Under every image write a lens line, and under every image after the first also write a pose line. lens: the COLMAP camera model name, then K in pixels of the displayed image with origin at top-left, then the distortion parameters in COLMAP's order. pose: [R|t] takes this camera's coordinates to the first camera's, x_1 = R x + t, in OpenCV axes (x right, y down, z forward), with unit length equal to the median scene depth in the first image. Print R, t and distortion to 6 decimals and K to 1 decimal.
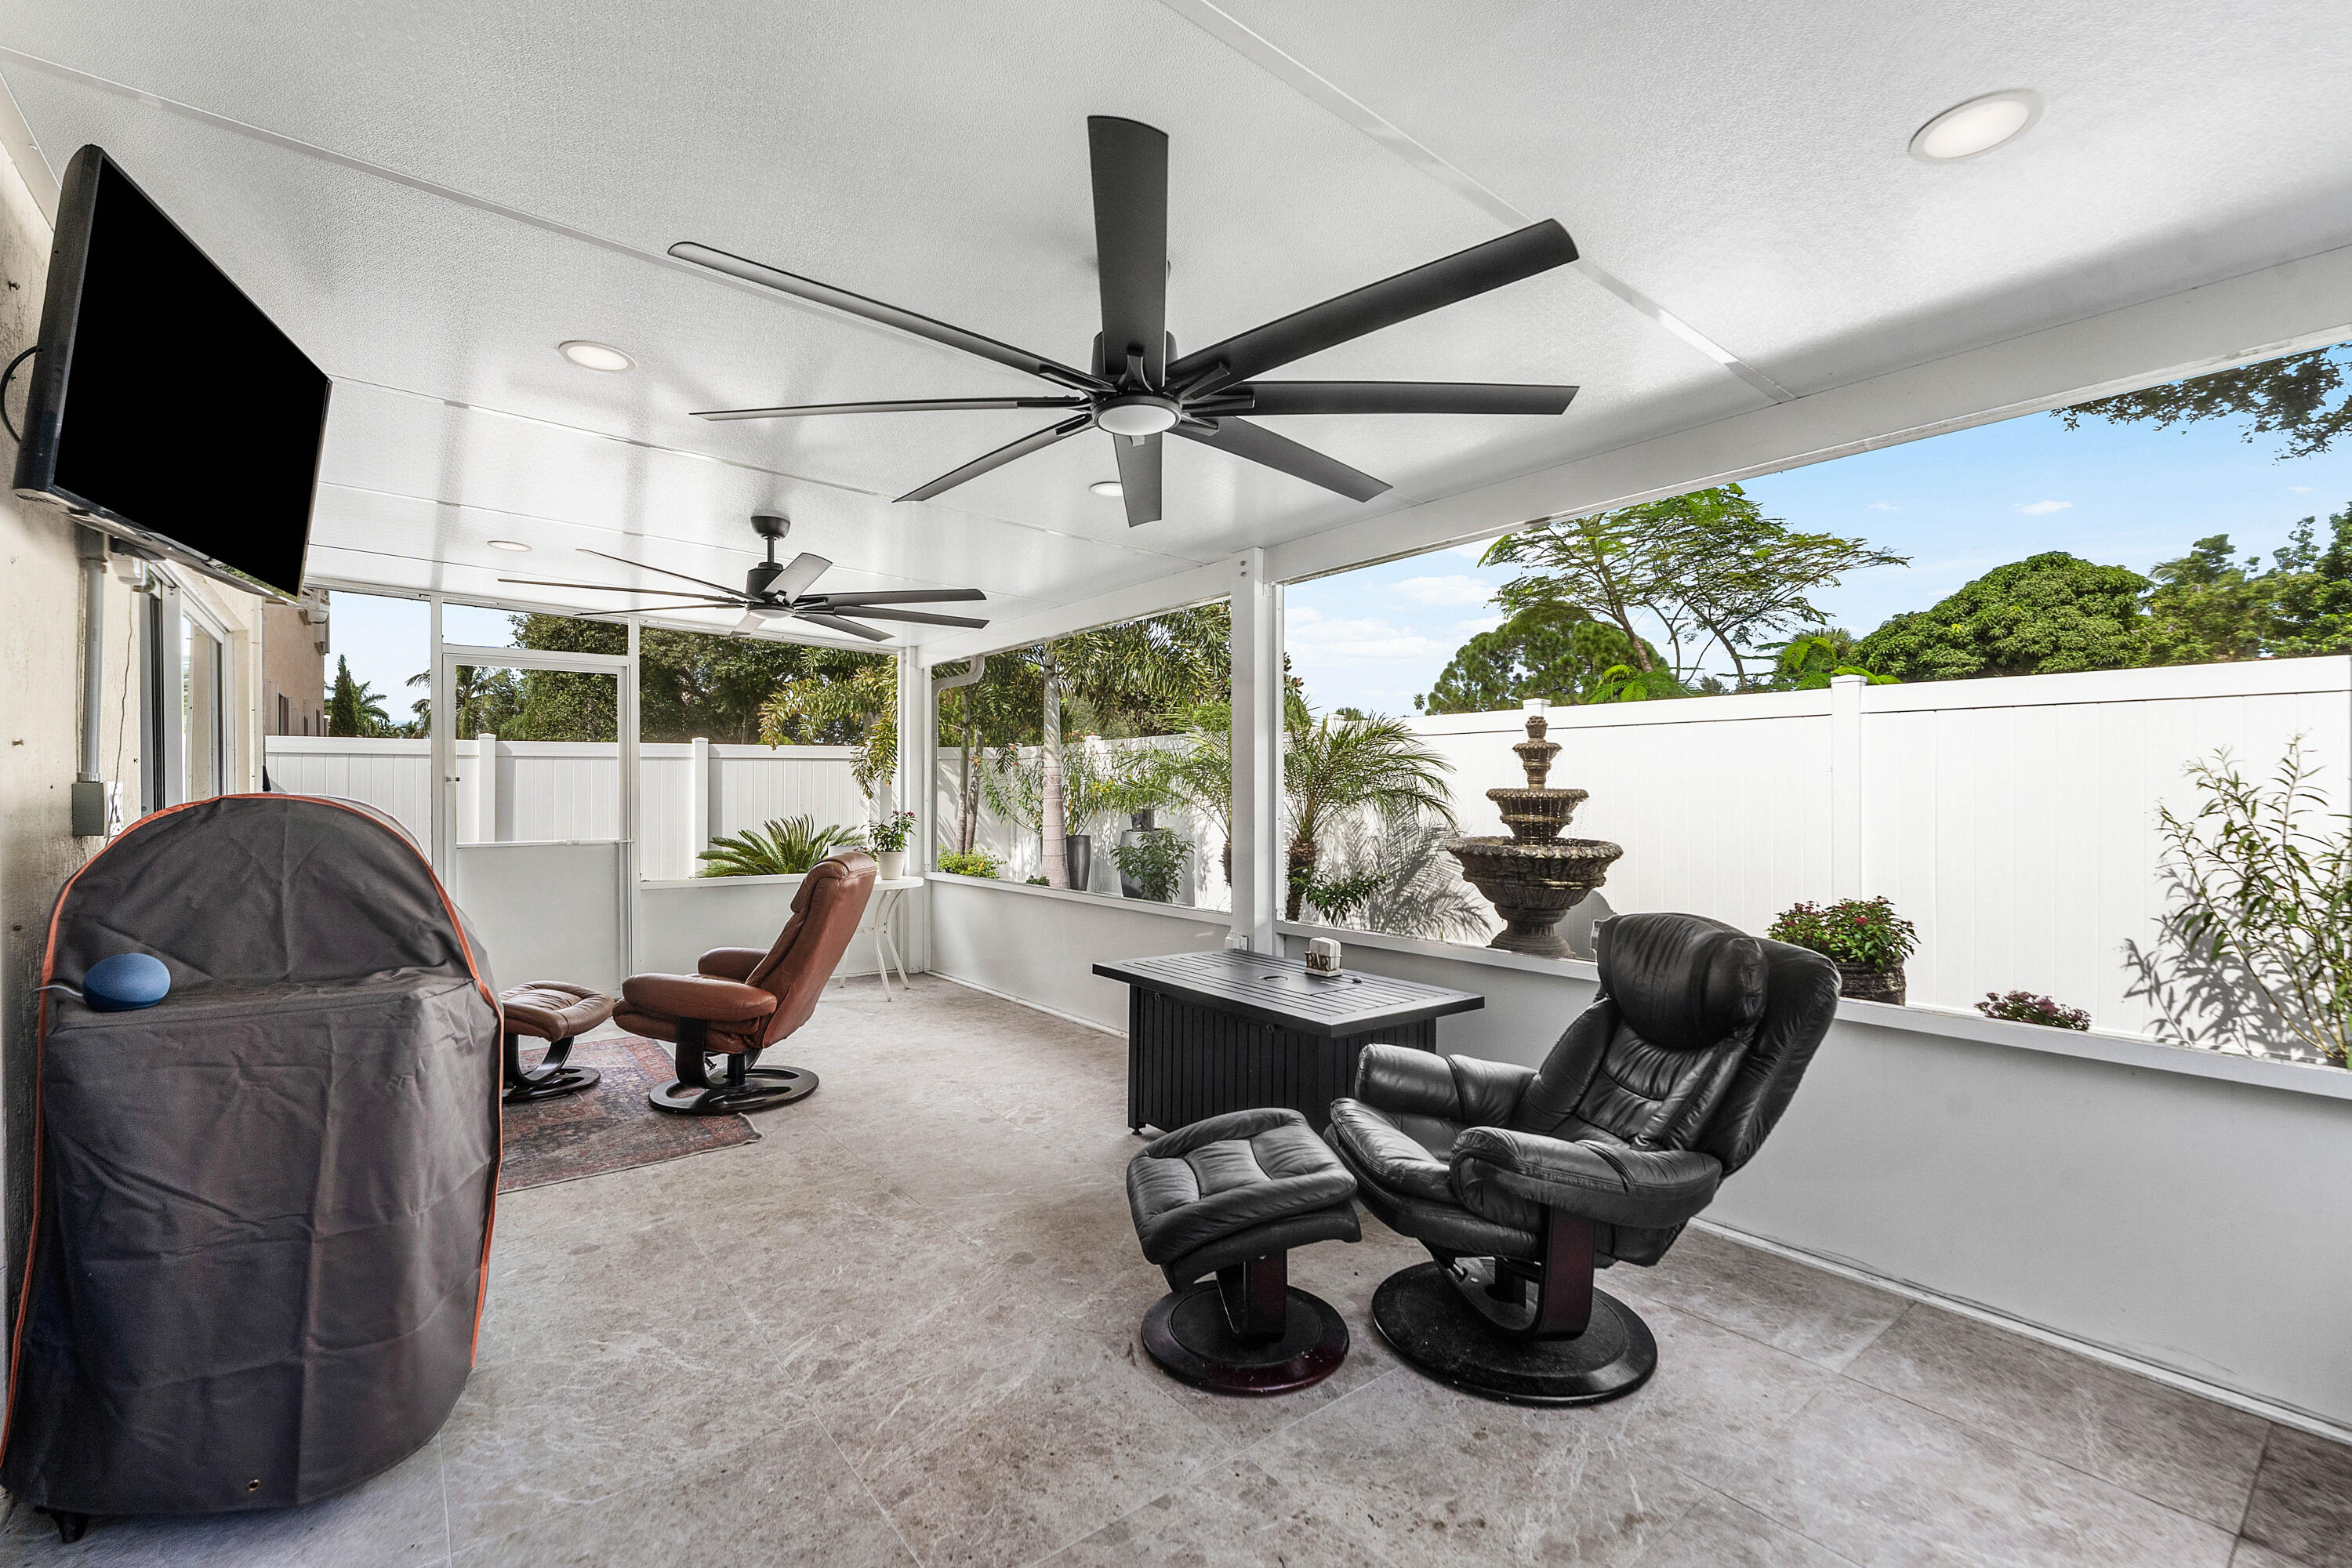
lens RADIAL K [[1009.1, 0, 1180.0], [0, 1009.1, 768.2], [0, 0, 1]] dist [0.000297, 0.000088]
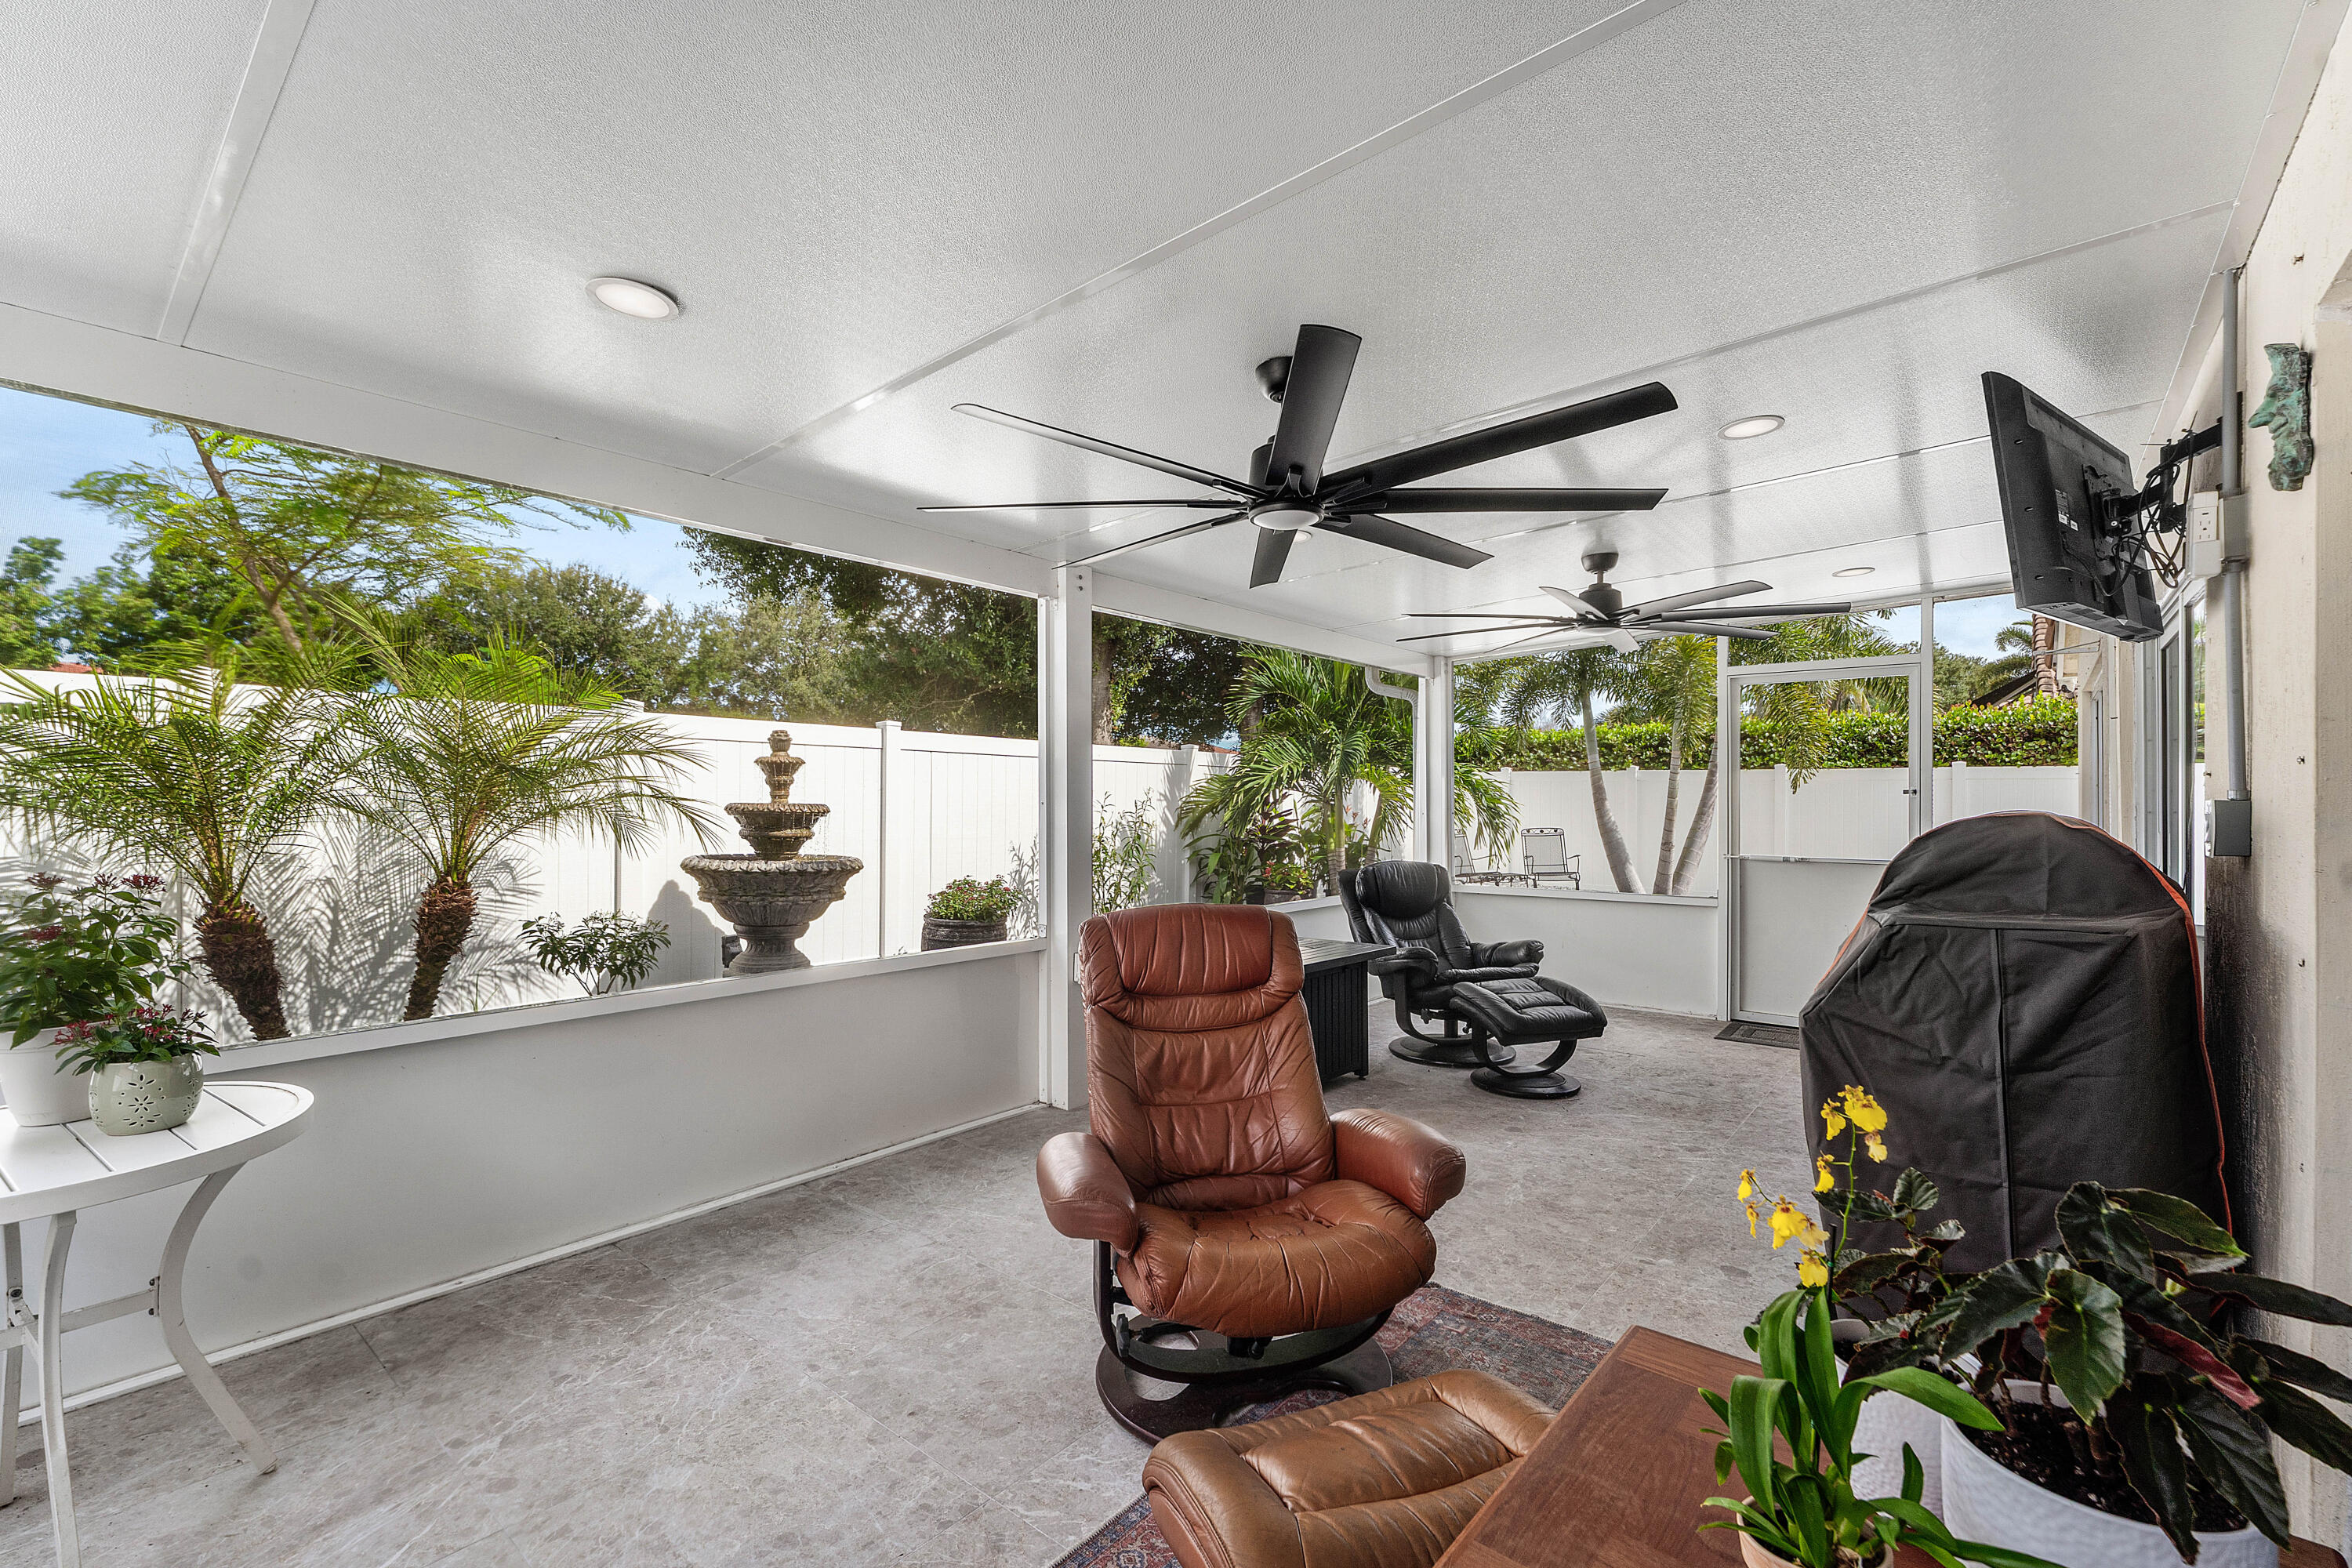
lens RADIAL K [[988.3, 0, 1176.0], [0, 988.3, 784.0], [0, 0, 1]] dist [-0.000750, -0.000059]
pose [[-0.196023, 0.021109, 0.980372, -1.204978], [-0.024190, 0.999360, -0.026354, 0.031515], [-0.980301, -0.028881, -0.195387, 1.454310]]
